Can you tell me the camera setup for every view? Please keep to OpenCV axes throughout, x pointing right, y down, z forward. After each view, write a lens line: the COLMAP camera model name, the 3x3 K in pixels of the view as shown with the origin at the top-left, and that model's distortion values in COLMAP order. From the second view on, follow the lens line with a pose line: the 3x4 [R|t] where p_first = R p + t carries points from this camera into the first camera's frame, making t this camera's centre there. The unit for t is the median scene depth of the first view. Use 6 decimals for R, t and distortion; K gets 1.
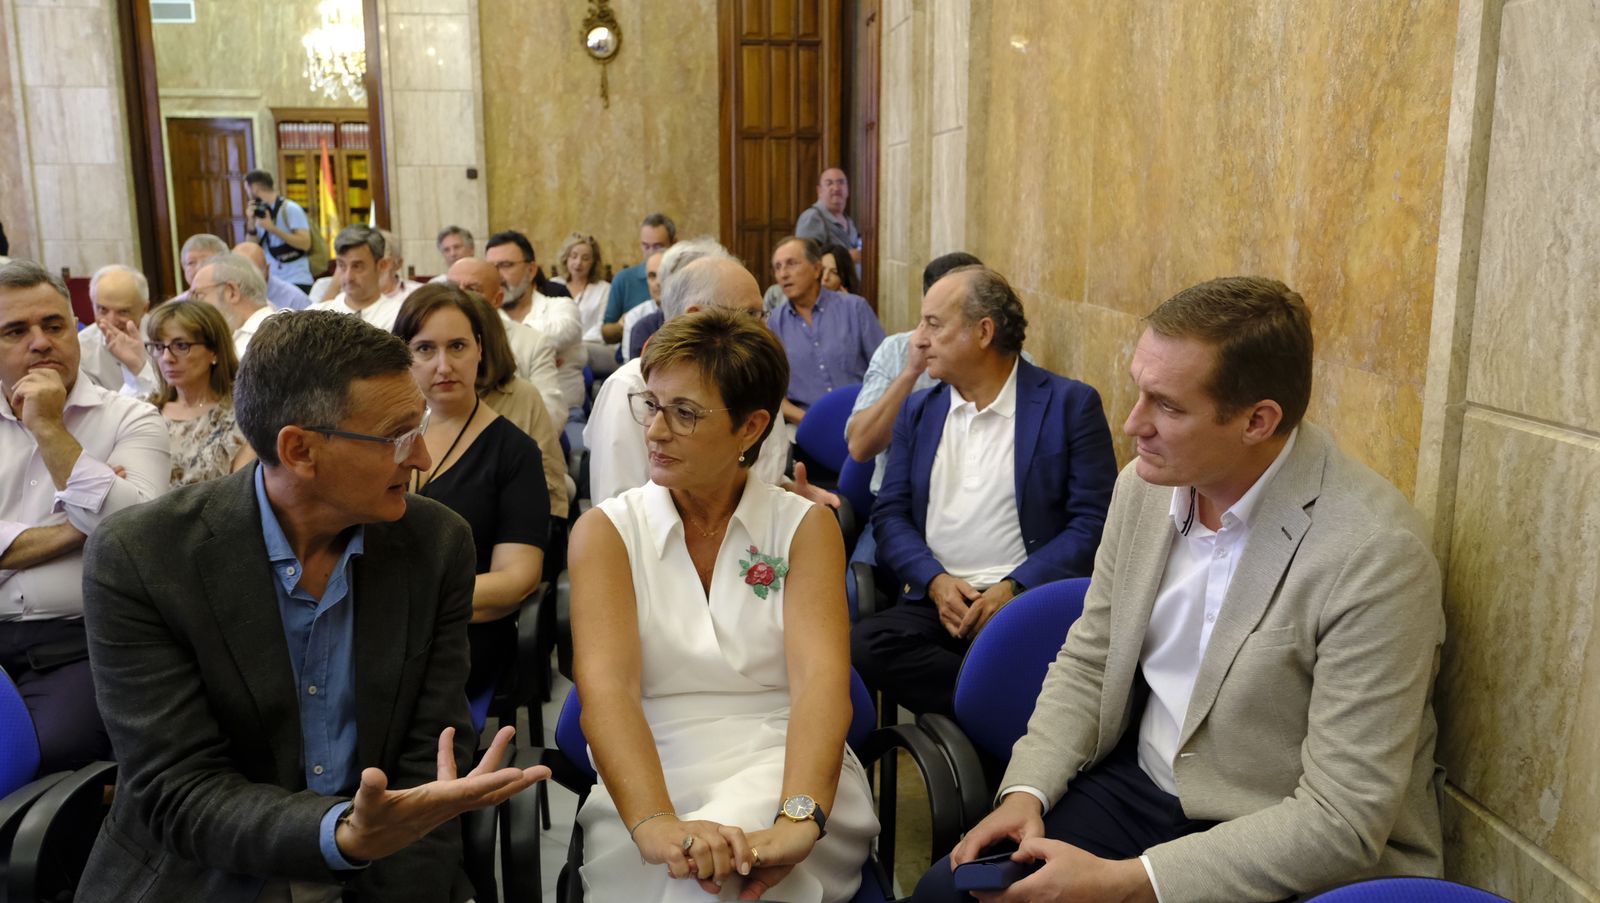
lens RADIAL K [[1287.0, 0, 800.0], [0, 1287.0, 451.5], [0, 0, 1]] dist [0.006806, 0.005583]
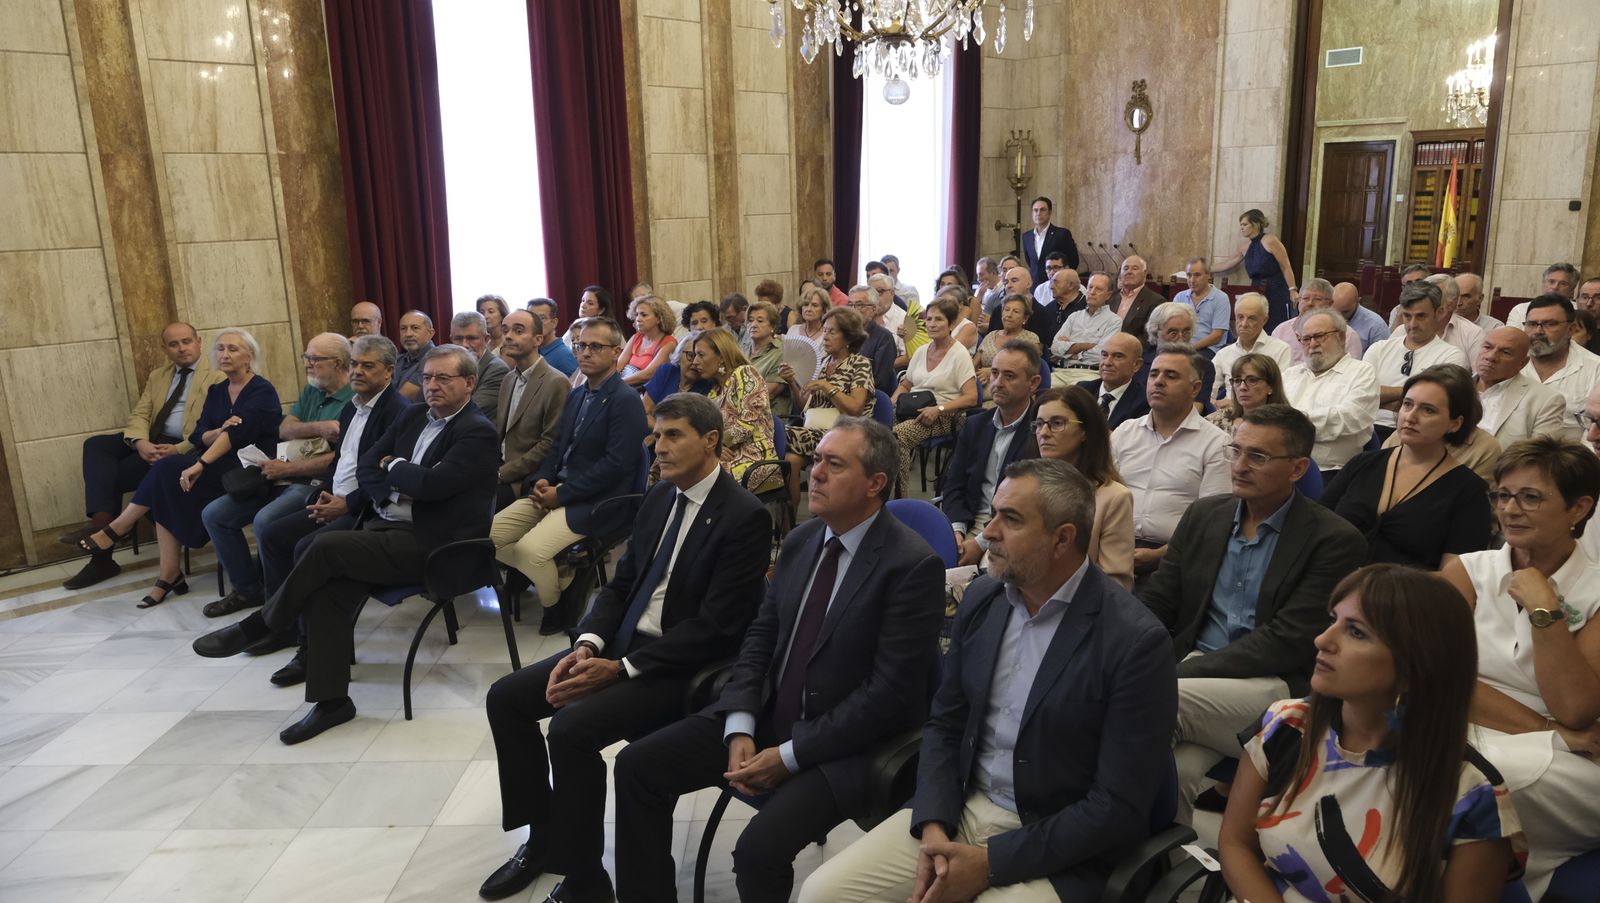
lens RADIAL K [[1104.6, 0, 800.0], [0, 1104.6, 451.5], [0, 0, 1]] dist [-0.004482, 0.002190]
pose [[0.630216, 0.160263, -0.759699, 0.080872], [-0.118504, 0.986856, 0.109876, -0.030669], [0.767323, 0.020782, 0.640924, -0.120243]]
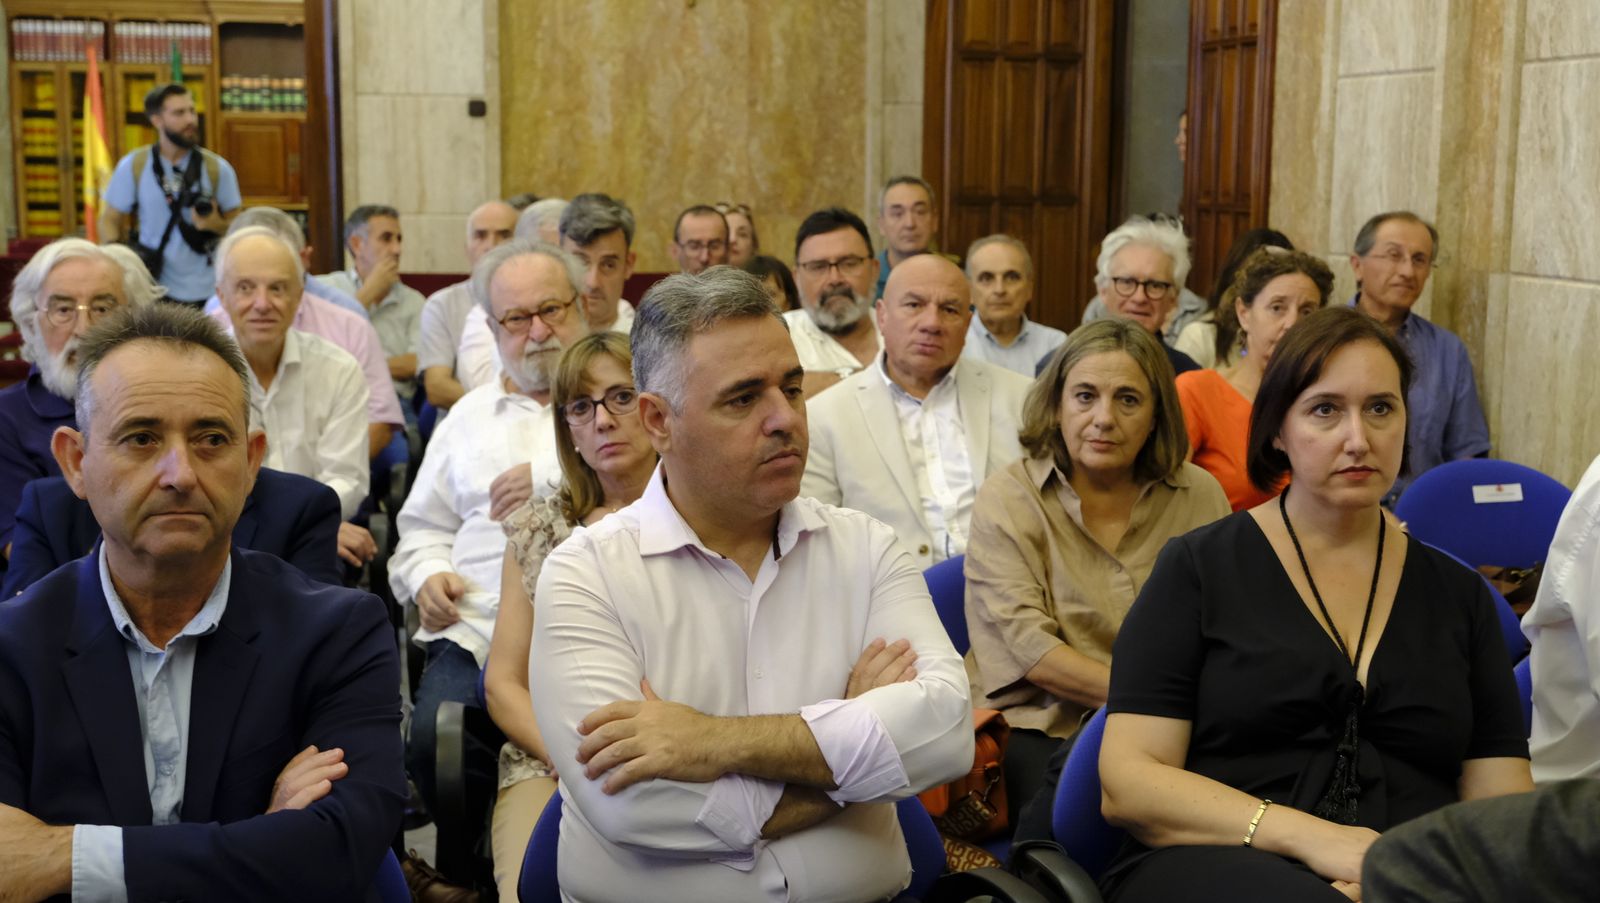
lens RADIAL K [[2013.1, 0, 774.4], [0, 2013.1, 452.5], [0, 0, 1]] dist [0.024901, 0.025863]
pose [[0.995914, -0.001228, 0.090296, -0.197892], [0.005261, 0.998998, -0.044442, -0.006503], [-0.090151, 0.044736, 0.994923, 0.030257]]
